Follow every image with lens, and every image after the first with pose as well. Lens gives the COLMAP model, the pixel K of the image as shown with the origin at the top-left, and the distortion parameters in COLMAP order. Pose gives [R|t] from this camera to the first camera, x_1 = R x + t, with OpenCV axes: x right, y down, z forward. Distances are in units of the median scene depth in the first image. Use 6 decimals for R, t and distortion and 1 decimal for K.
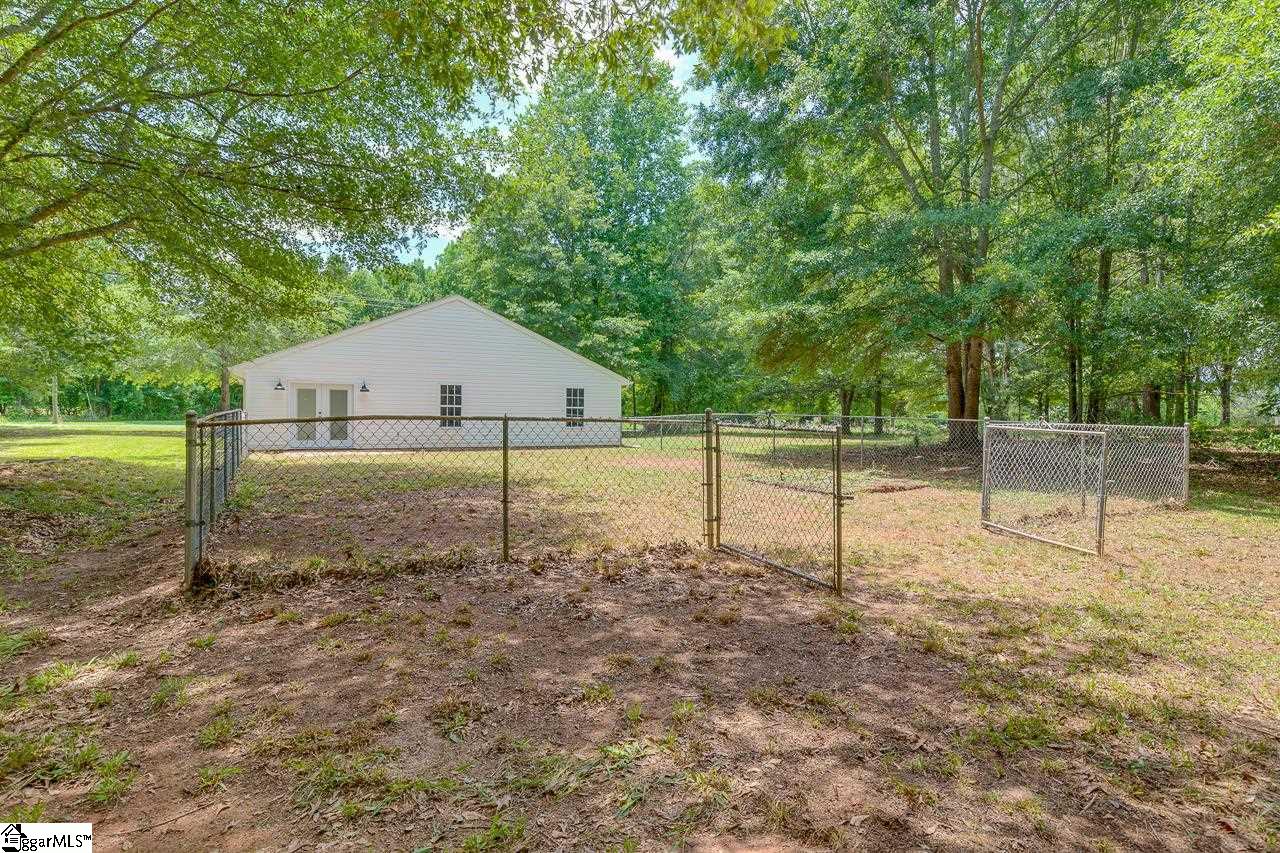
lens RADIAL K [[712.8, 0, 642.1], [0, 712.8, 413.4], [0, 0, 1]] dist [0.005069, 0.000988]
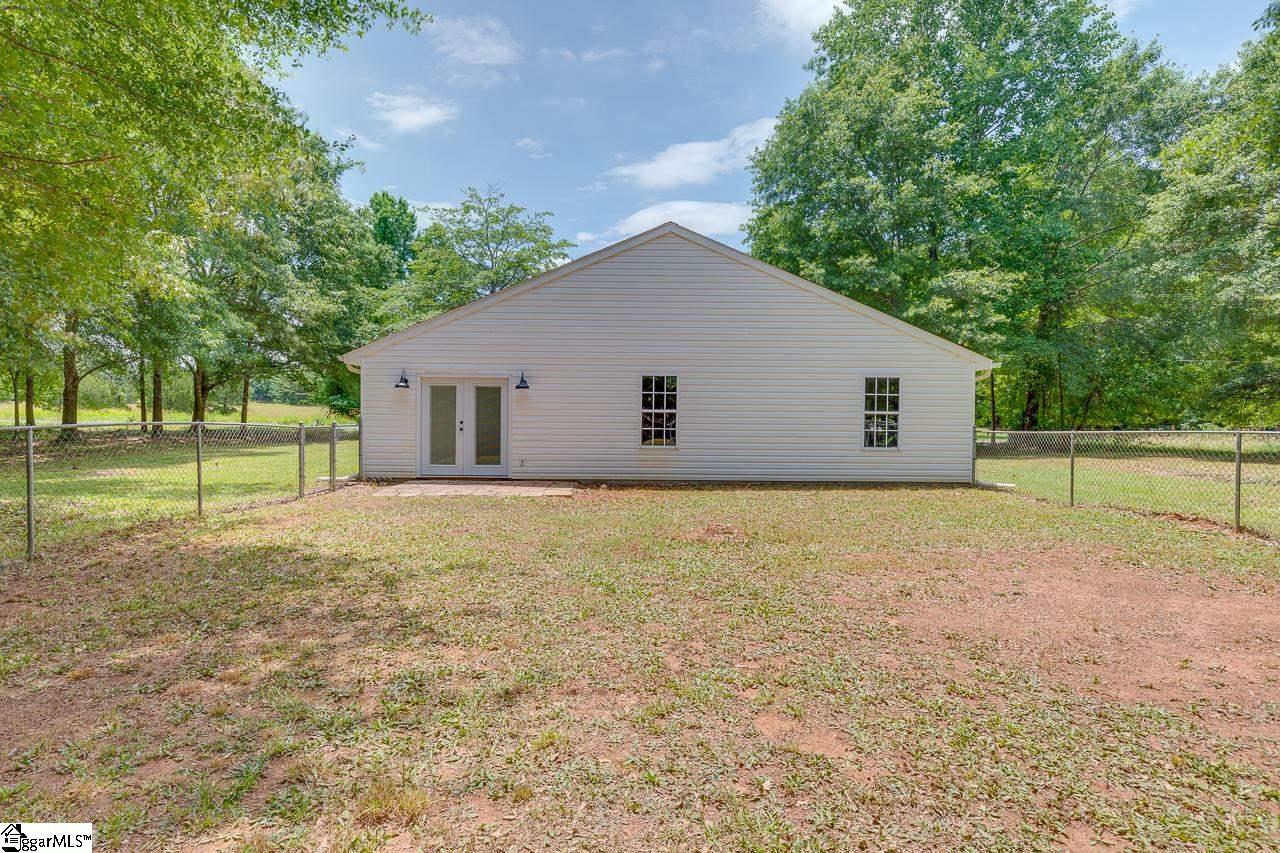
lens RADIAL K [[712.8, 0, 642.1], [0, 712.8, 413.4], [0, 0, 1]] dist [0.005069, 0.000988]
pose [[0.893656, 0.002707, -0.448744, -0.008037], [-0.001257, 0.999993, 0.003528, -0.006422], [0.448751, -0.002588, 0.893653, 0.283971]]
